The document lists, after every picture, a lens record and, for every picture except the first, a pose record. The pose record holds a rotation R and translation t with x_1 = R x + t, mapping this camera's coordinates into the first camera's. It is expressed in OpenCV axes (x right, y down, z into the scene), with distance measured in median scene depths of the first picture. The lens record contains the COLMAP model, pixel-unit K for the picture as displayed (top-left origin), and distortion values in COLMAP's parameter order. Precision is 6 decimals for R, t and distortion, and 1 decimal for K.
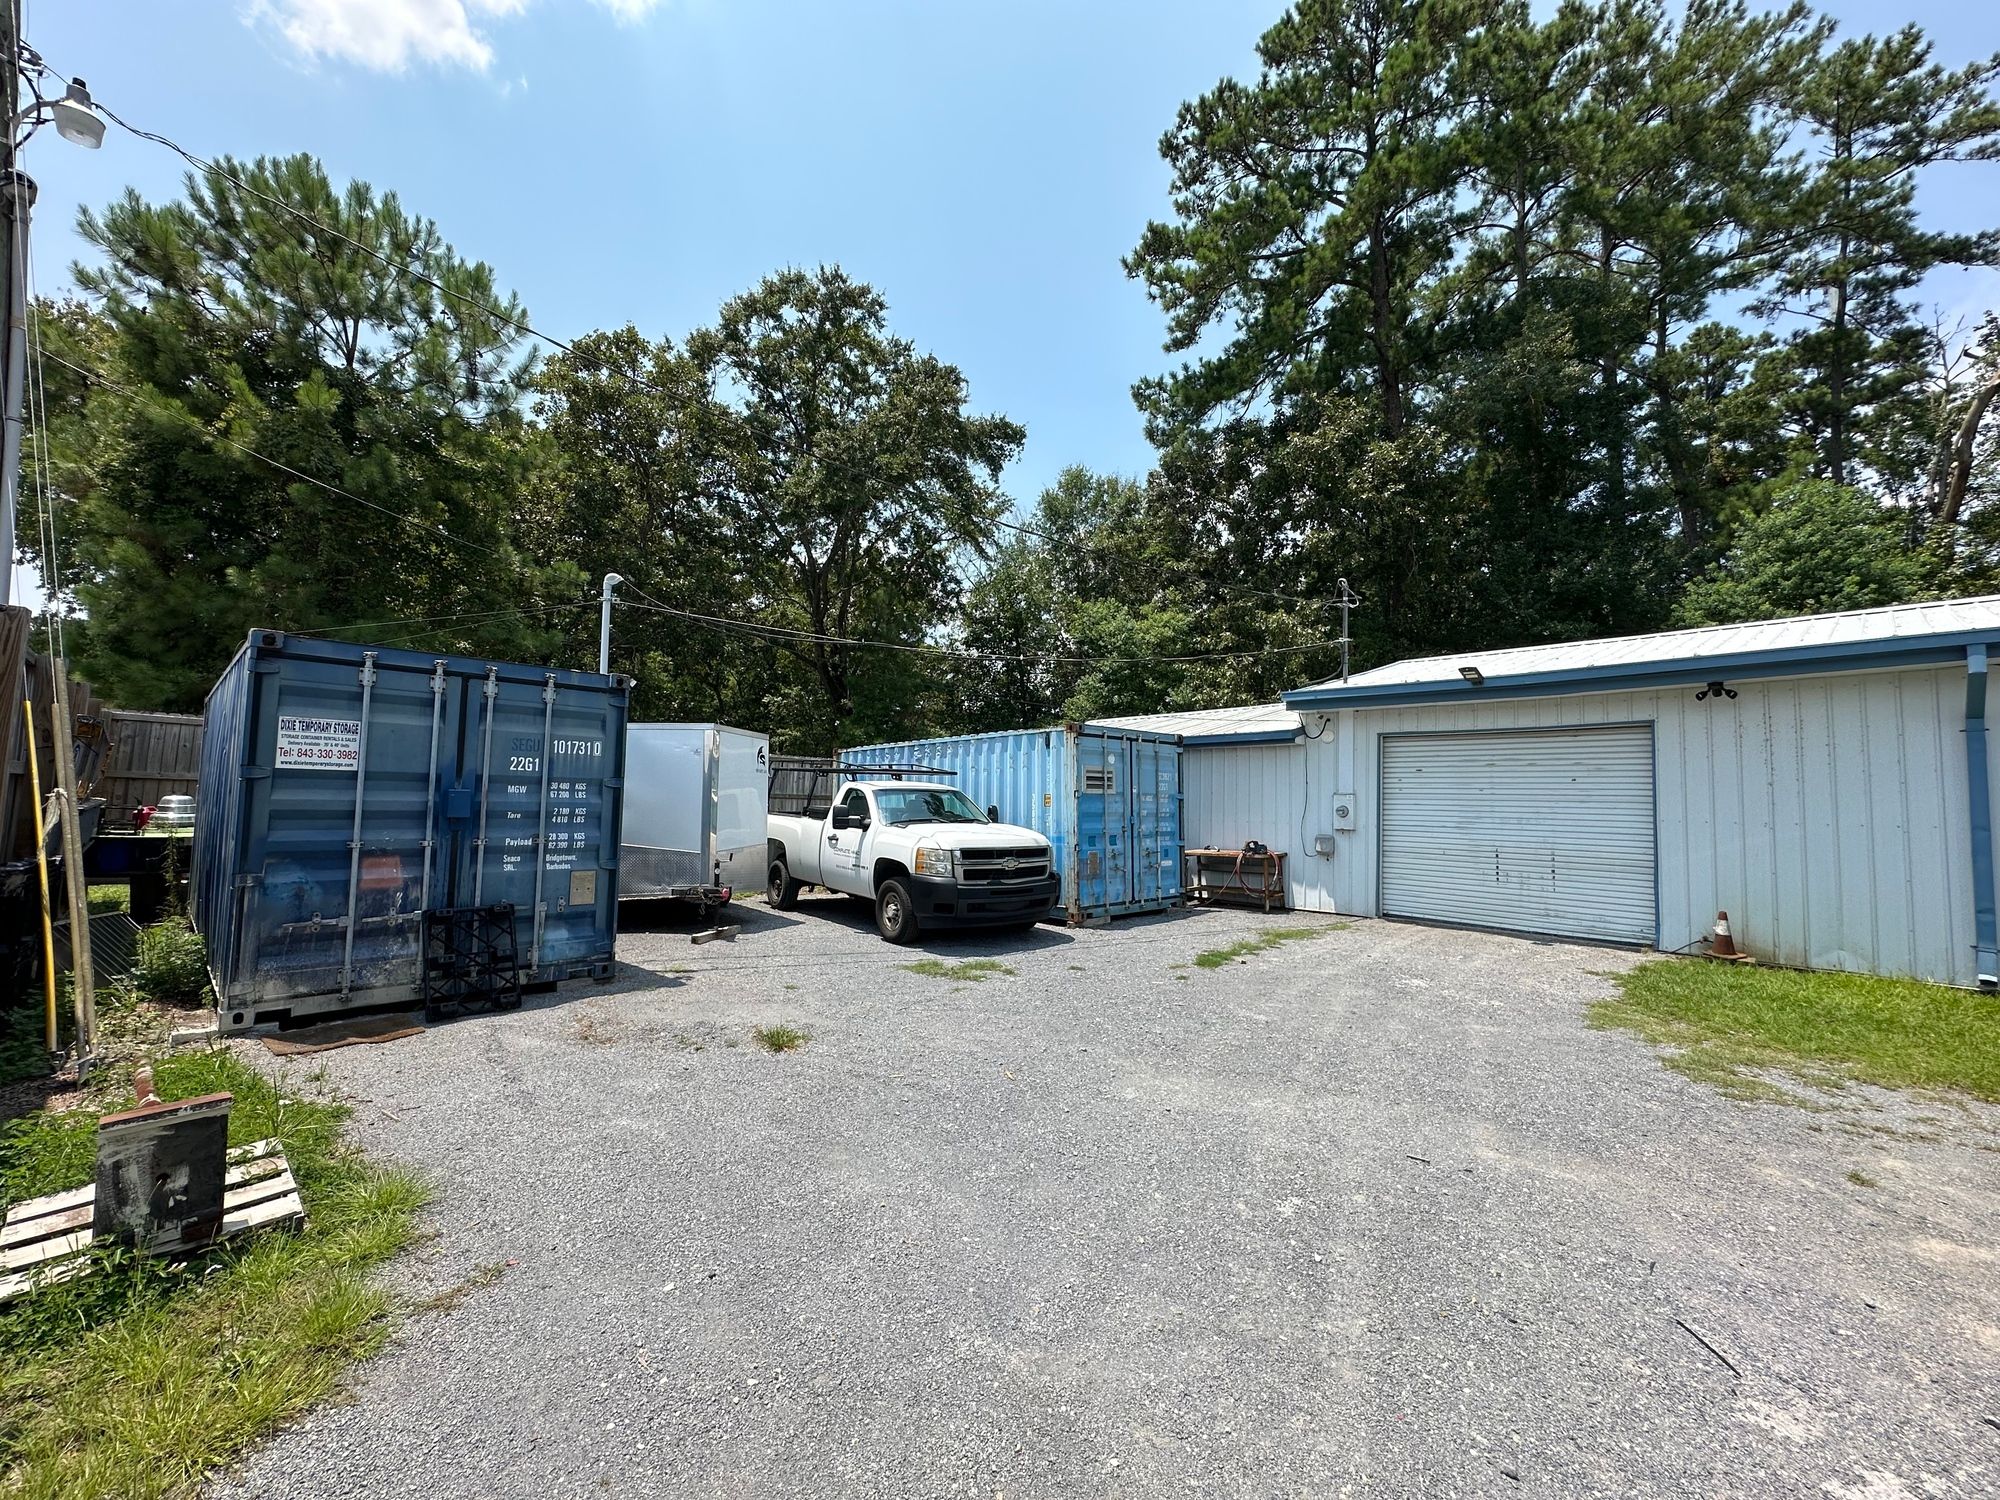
lens RADIAL K [[797.4, 0, 1000.8], [0, 797.4, 746.2], [0, 0, 1]] dist [-0.000567, -0.000154]
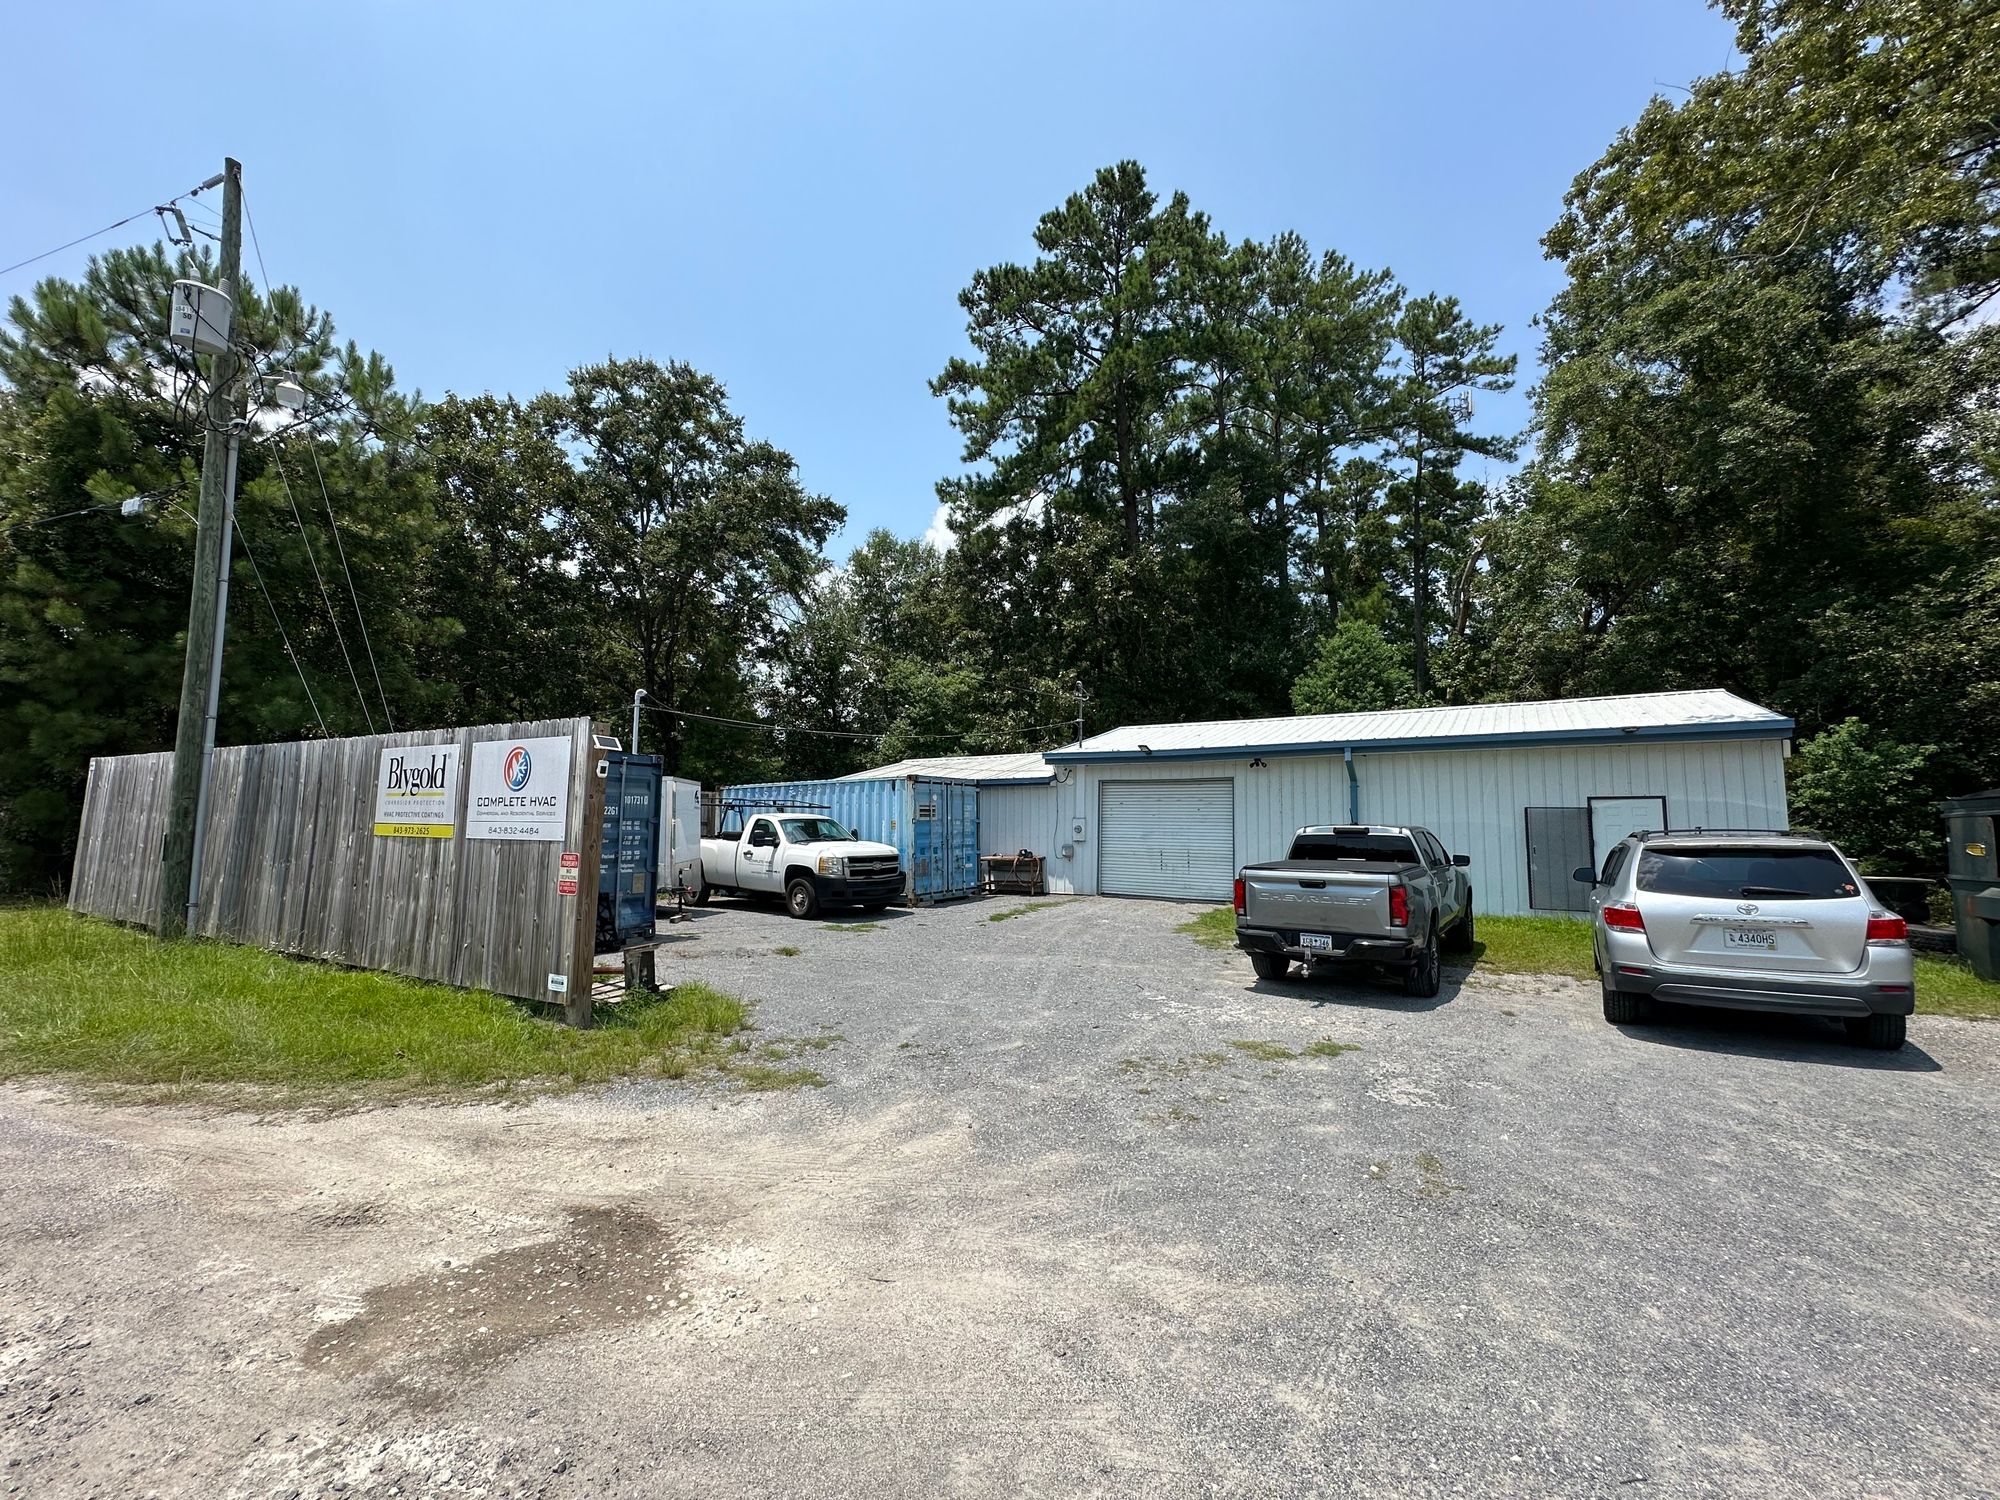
lens RADIAL K [[797.4, 0, 1000.8], [0, 797.4, 746.2], [0, 0, 1]] dist [-0.000567, -0.000154]
pose [[0.964567, 0.012155, 0.263559, -0.065853], [-0.006320, 0.999716, -0.022977, -0.021829], [-0.263763, 0.020497, 0.964370, -0.233137]]
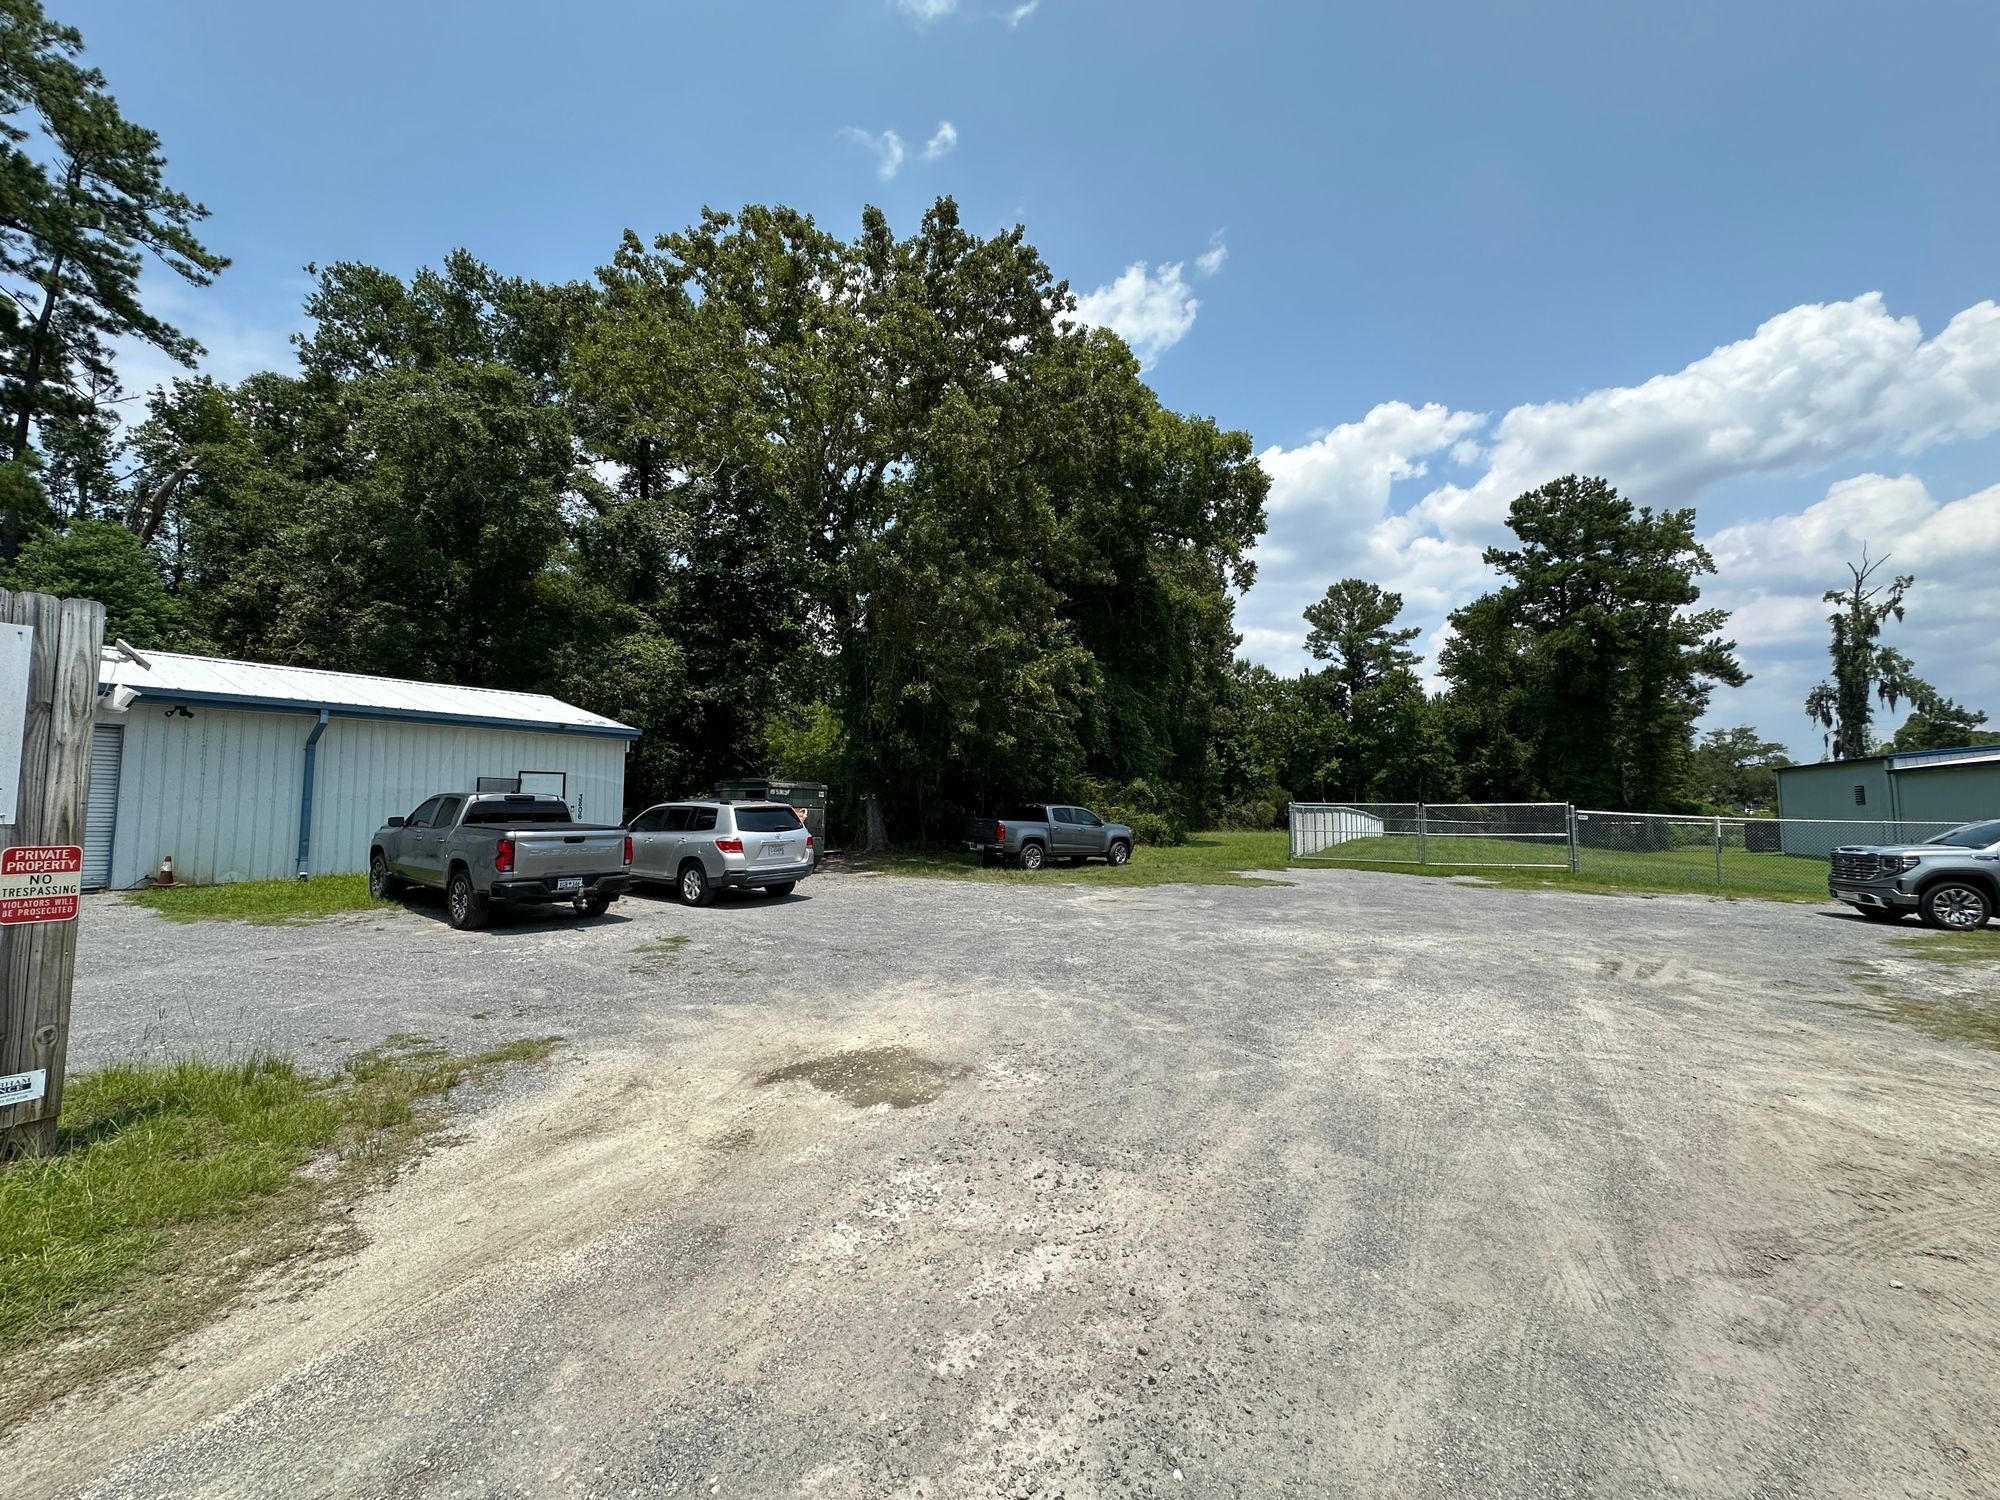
lens RADIAL K [[797.4, 0, 1000.8], [0, 797.4, 746.2], [0, 0, 1]] dist [-0.000567, -0.000154]
pose [[-0.243274, 0.043445, 0.968984, -0.336735], [-0.088924, 0.993790, -0.066882, -0.014718], [-0.965873, -0.102437, -0.237900, -0.055656]]
